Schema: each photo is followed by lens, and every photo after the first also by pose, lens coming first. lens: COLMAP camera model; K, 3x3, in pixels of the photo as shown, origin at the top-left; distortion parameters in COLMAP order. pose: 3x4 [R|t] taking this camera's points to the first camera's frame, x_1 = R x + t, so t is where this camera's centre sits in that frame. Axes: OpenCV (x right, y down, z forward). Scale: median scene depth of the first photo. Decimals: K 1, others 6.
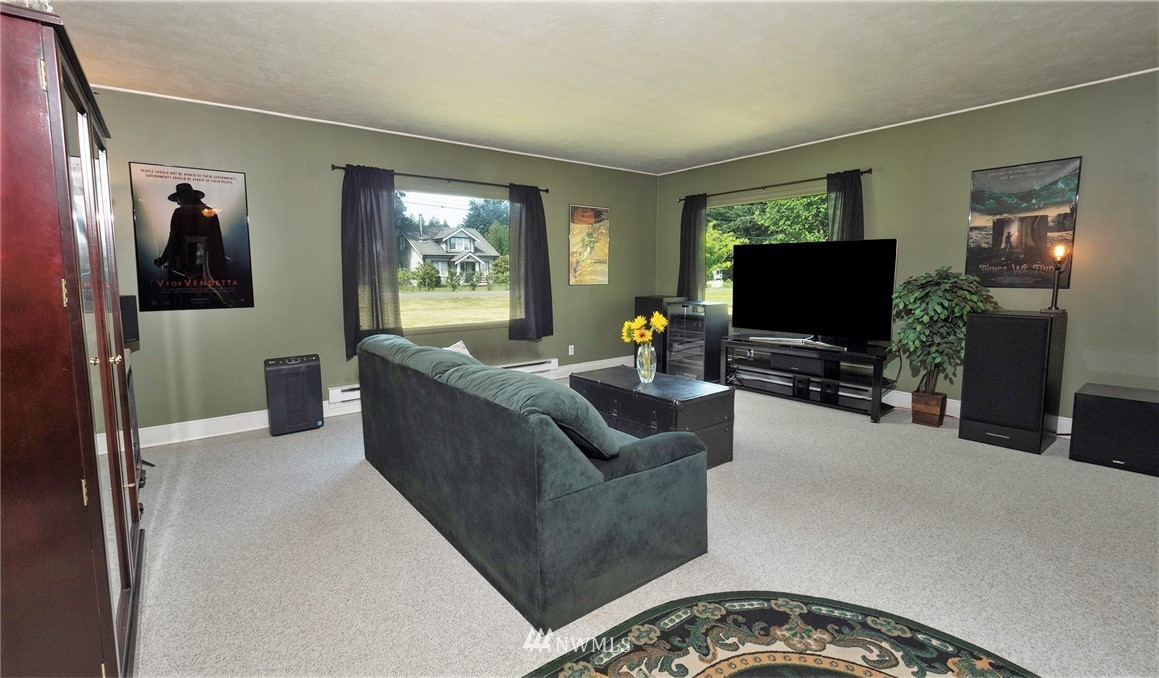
lens RADIAL K [[509.3, 0, 553.9], [0, 509.3, 328.6], [0, 0, 1]] dist [-0.001075, -0.000432]
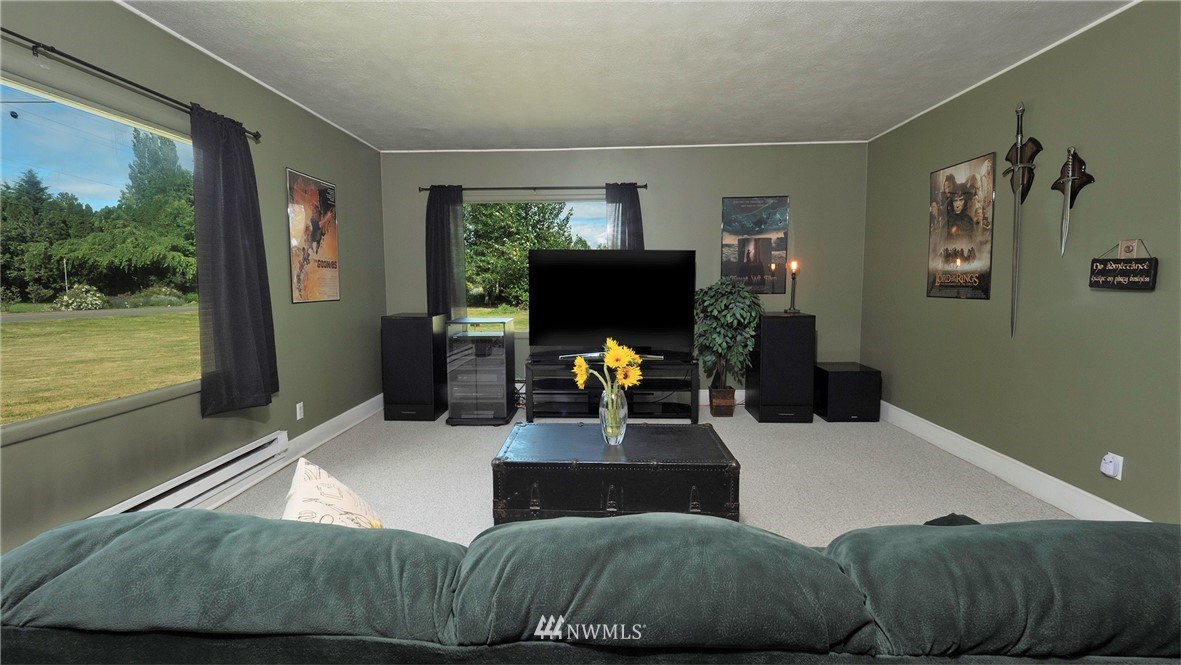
lens RADIAL K [[496.4, 0, 586.0], [0, 496.4, 322.2], [0, 0, 1]] dist [-0.001676, -0.000364]
pose [[0.626558, -0.061658, 0.776932, -0.304393], [0.088218, 0.996070, 0.007905, -0.055381], [-0.774366, 0.063586, 0.629534, 0.536903]]
